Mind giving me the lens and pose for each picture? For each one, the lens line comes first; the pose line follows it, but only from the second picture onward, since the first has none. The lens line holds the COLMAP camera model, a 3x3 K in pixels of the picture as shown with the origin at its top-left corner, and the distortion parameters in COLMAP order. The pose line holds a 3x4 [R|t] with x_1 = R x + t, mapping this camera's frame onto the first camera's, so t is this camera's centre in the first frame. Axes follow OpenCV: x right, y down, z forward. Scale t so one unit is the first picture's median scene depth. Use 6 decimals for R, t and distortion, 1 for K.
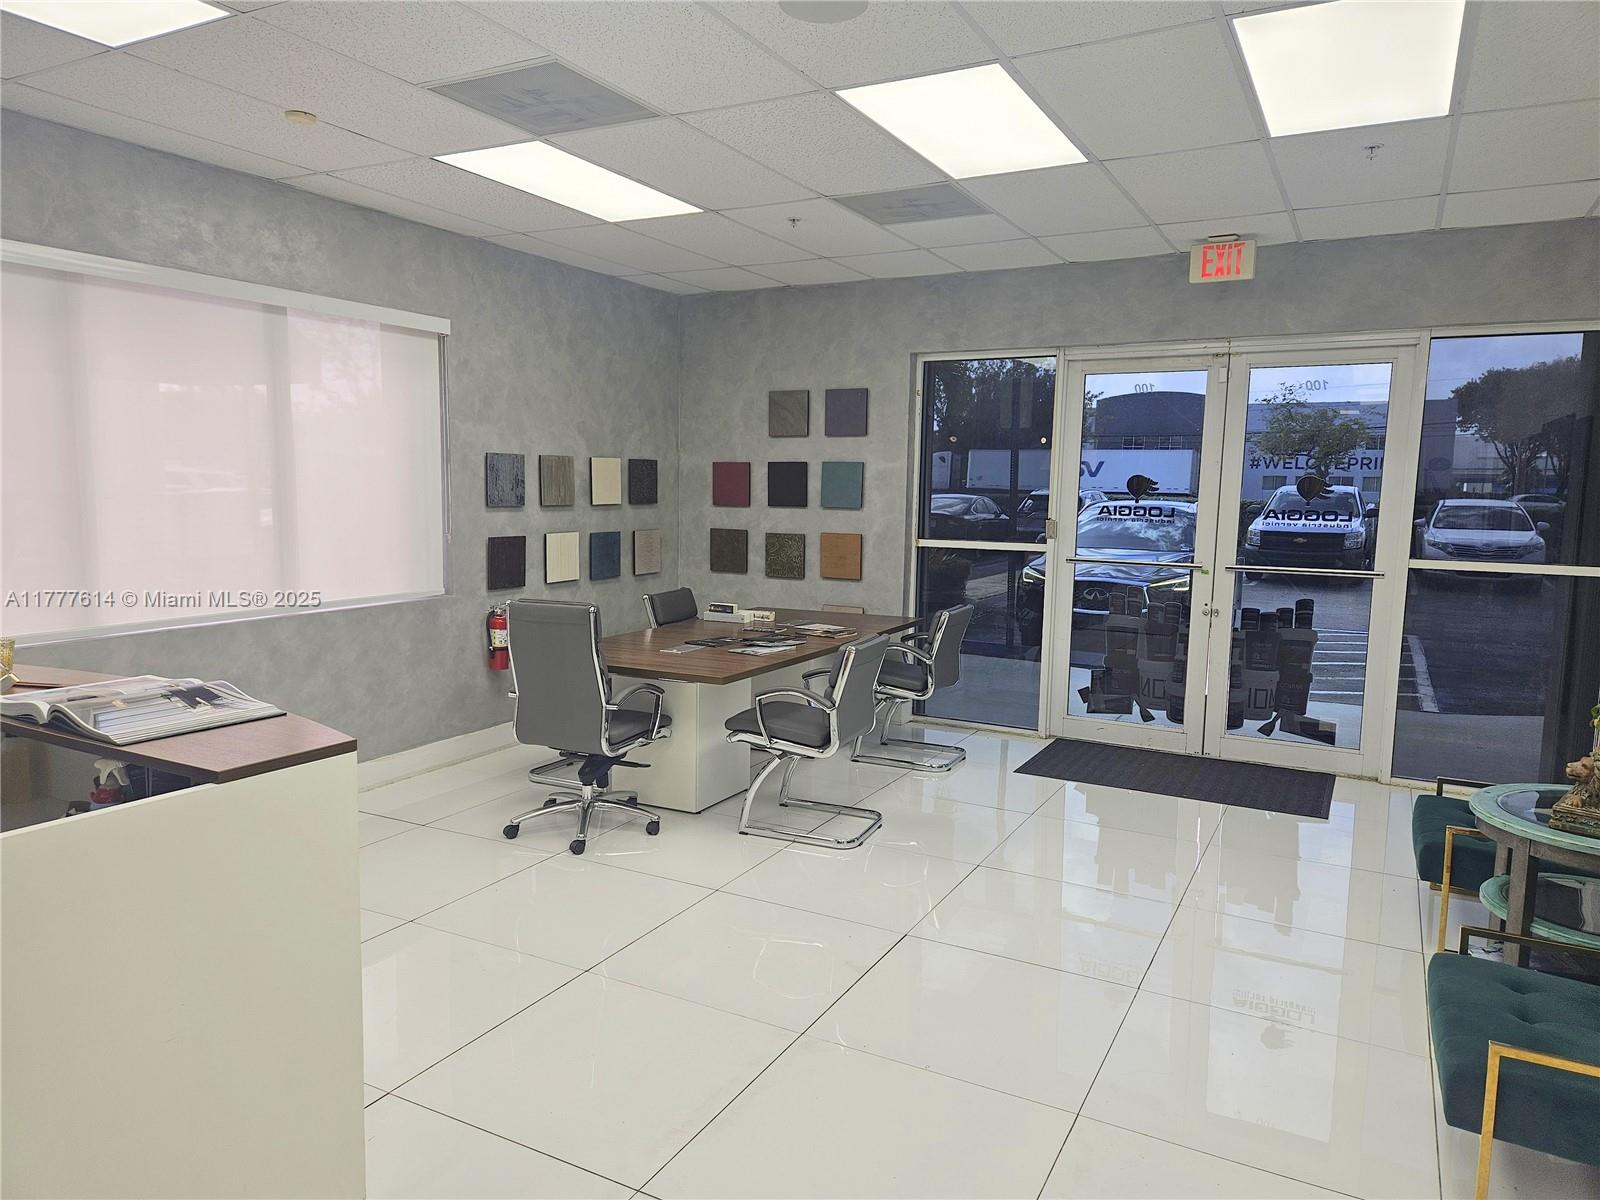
lens RADIAL K [[1062.1, 0, 767.9], [0, 1062.1, 600.3], [0, 0, 1]] dist [0.004211, -0.000484]
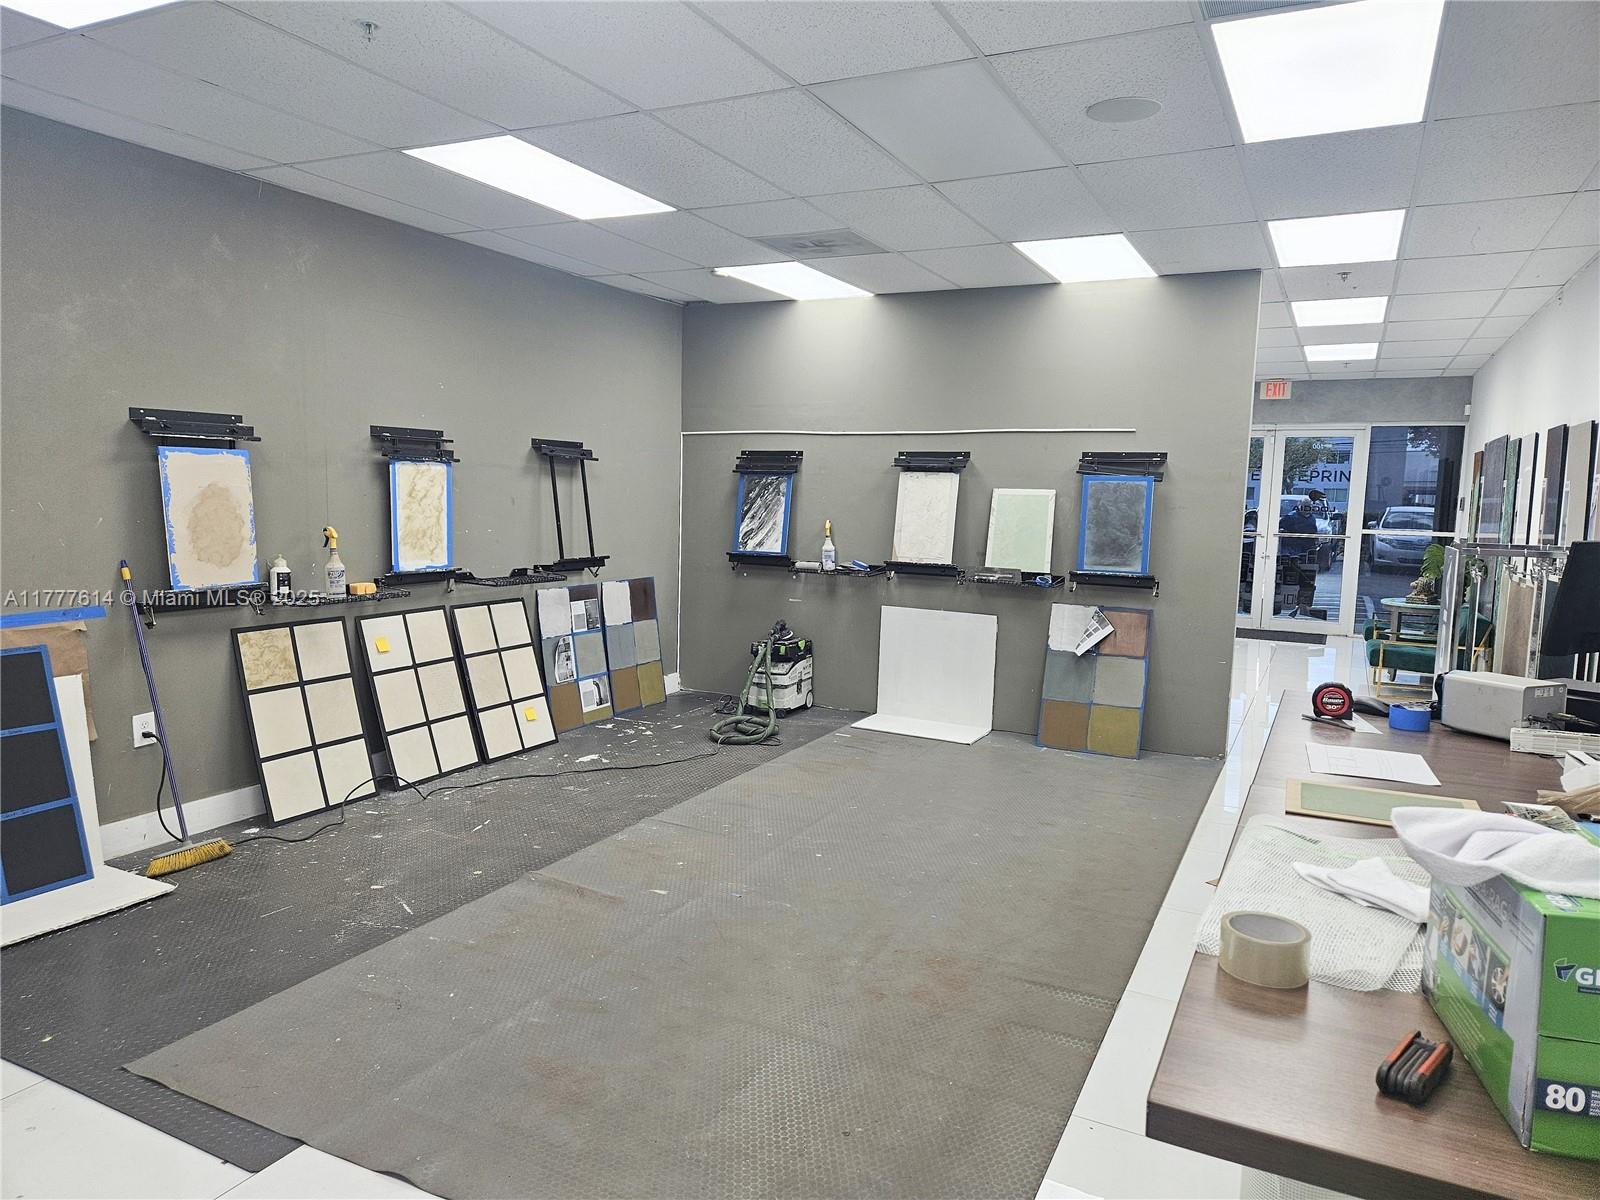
lens RADIAL K [[1074.7, 0, 788.3], [0, 1074.7, 598.8], [0, 0, 1]] dist [0.077581, -0.076760]
pose [[0.999006, 0.005617, 0.044229, -0.182806], [-0.005175, 0.999936, -0.010101, 0.036688], [-0.044283, 0.009862, 0.998970, -0.322919]]
